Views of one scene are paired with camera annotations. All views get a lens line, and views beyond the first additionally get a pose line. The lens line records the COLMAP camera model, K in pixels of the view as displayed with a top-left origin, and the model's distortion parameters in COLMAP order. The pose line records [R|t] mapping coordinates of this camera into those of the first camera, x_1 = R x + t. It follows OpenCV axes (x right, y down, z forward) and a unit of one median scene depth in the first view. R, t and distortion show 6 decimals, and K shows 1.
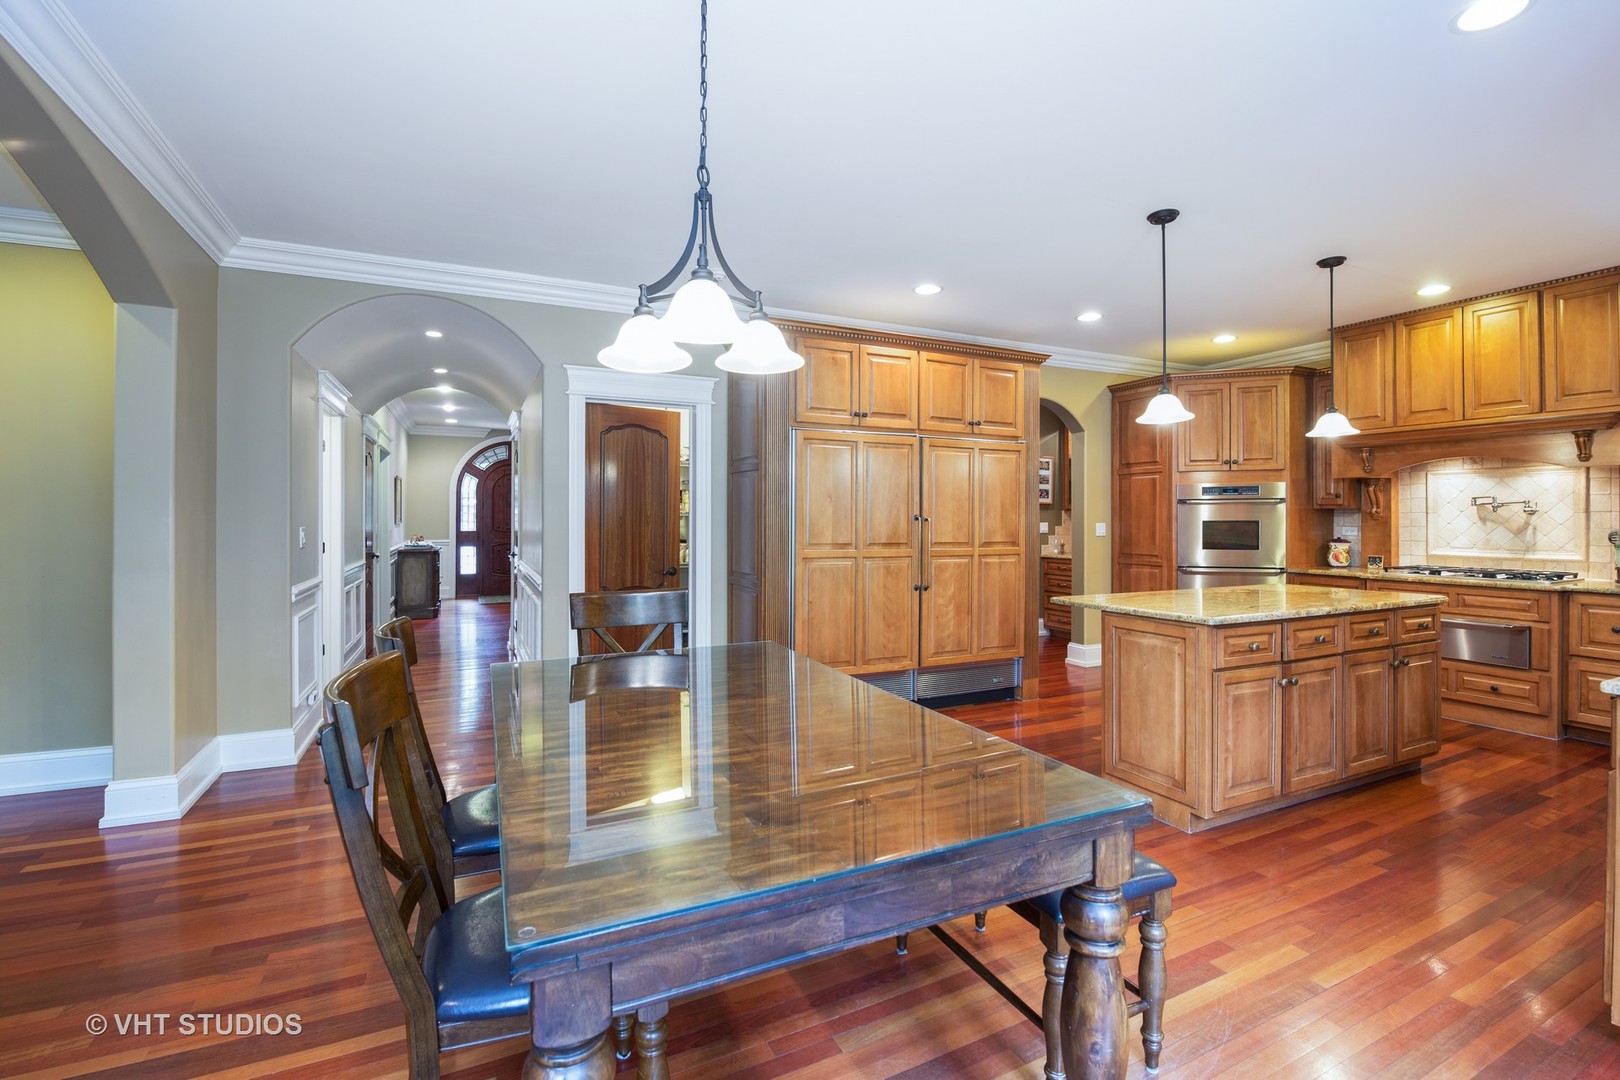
lens RADIAL K [[718.0, 0, 812.3], [0, 718.0, 525.0], [0, 0, 1]] dist [0.009035, -0.000492]
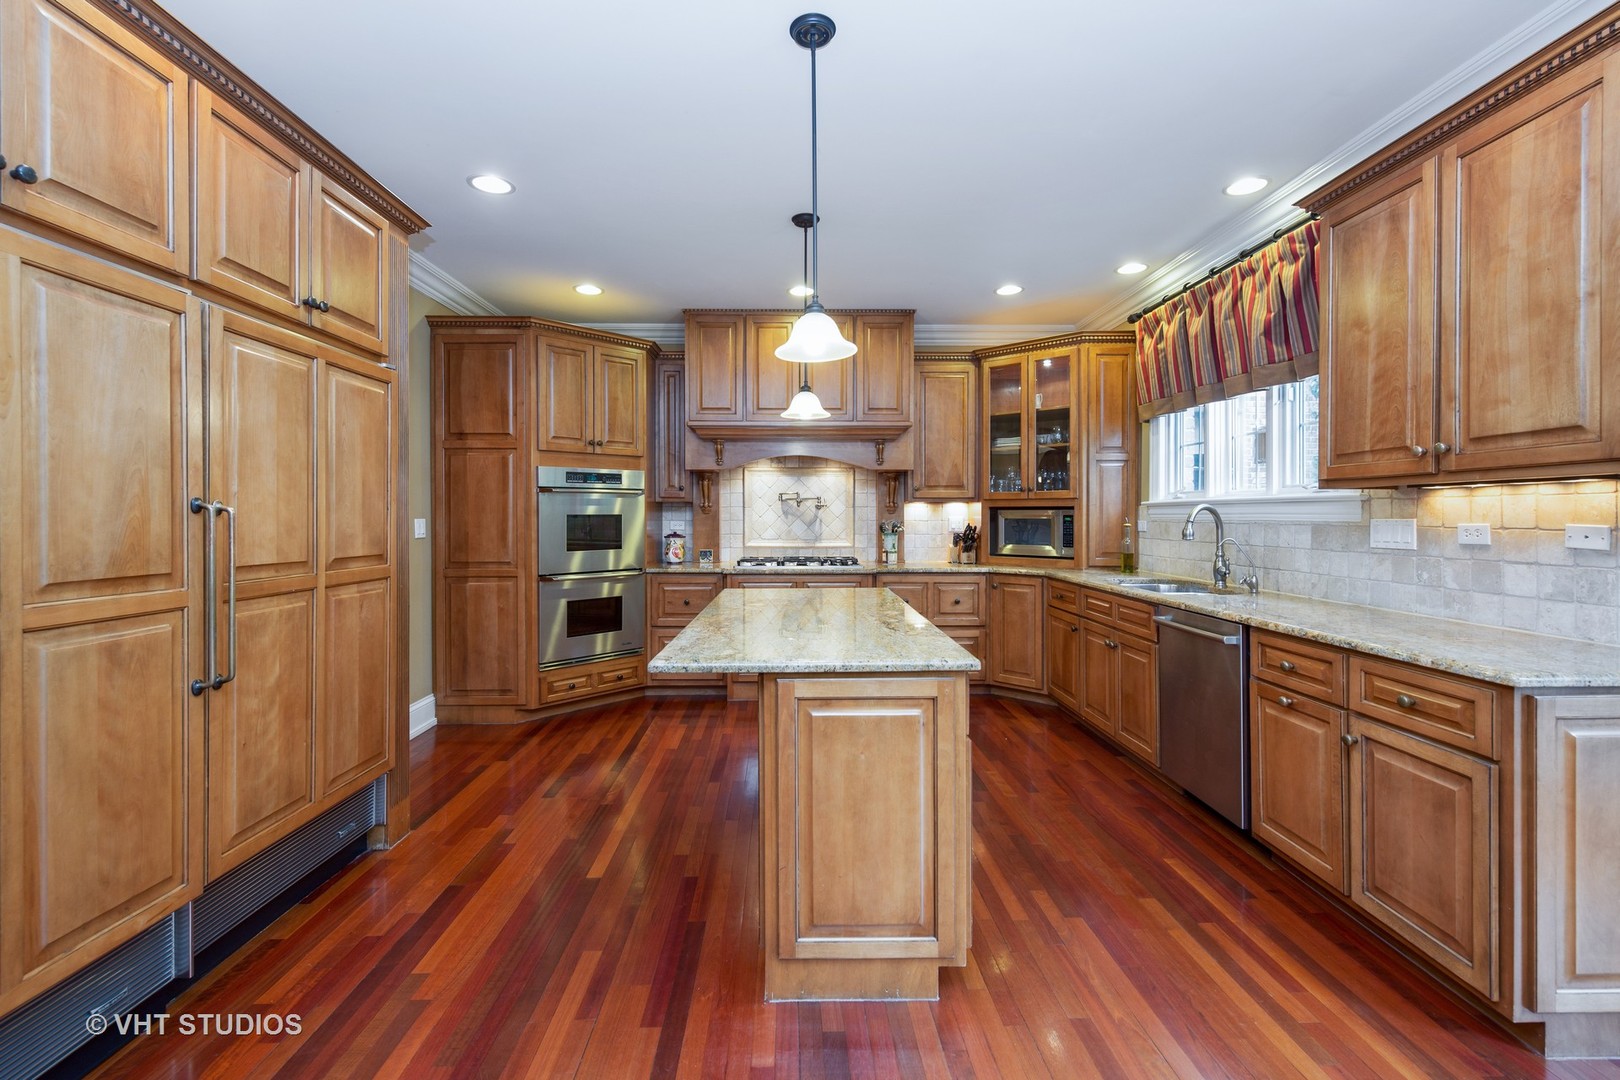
lens RADIAL K [[718.0, 0, 801.3], [0, 718.0, 521.6], [0, 0, 1]] dist [0.009035, -0.000492]
pose [[0.429884, -0.009304, 0.902836, -0.062468], [0.009541, 0.999938, 0.005762, -0.000824], [-0.902834, 0.006137, 0.429946, 0.514221]]
